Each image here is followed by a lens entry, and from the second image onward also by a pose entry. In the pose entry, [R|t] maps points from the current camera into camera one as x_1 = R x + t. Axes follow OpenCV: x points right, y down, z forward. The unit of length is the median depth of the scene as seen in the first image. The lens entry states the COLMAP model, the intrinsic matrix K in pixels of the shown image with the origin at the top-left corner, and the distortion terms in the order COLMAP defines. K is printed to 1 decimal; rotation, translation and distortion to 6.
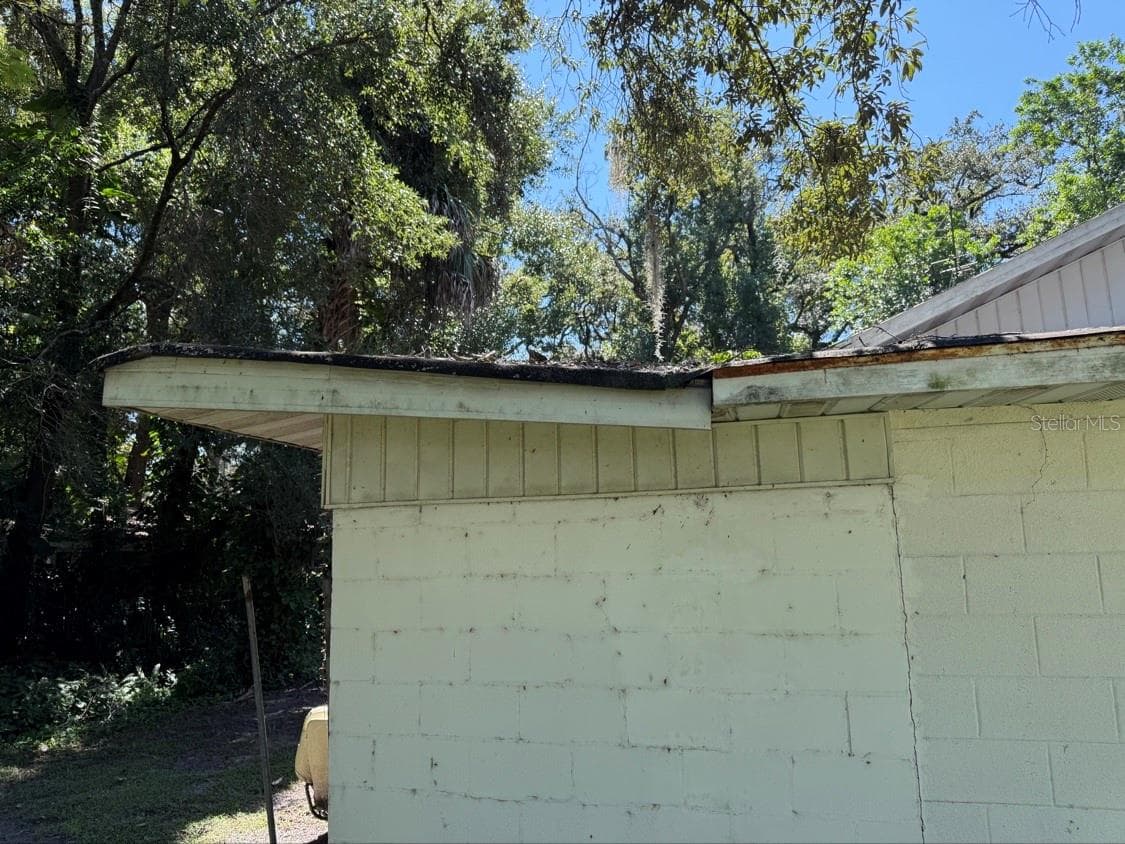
lens RADIAL K [[789.4, 0, 557.3], [0, 789.4, 422.4], [0, 0, 1]] dist [0.069504, -0.080453]
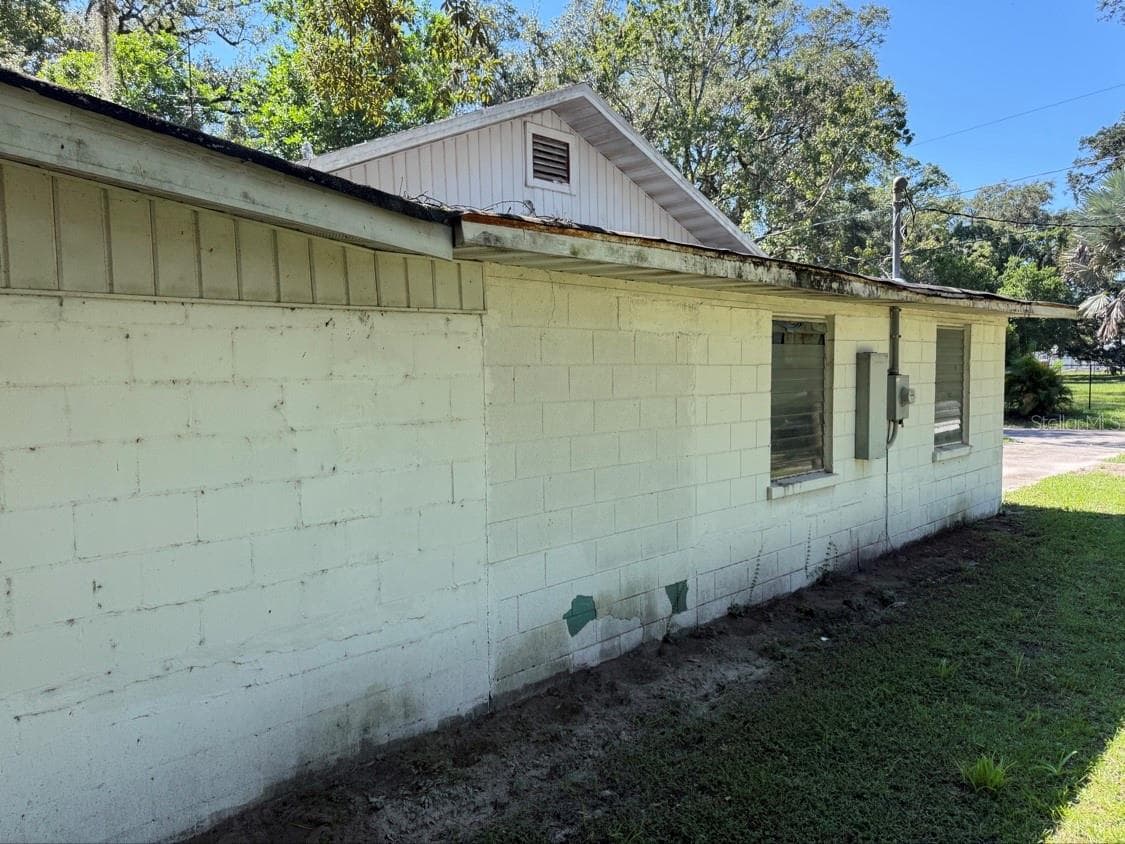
lens RADIAL K [[800.3, 0, 563.9], [0, 800.3, 418.5], [0, 0, 1]] dist [0.061915, -0.098049]
pose [[0.507047, -0.033832, 0.861254, -0.696470], [-0.125727, 0.985638, 0.112738, 0.076552], [-0.852699, -0.165446, 0.495511, 0.139884]]
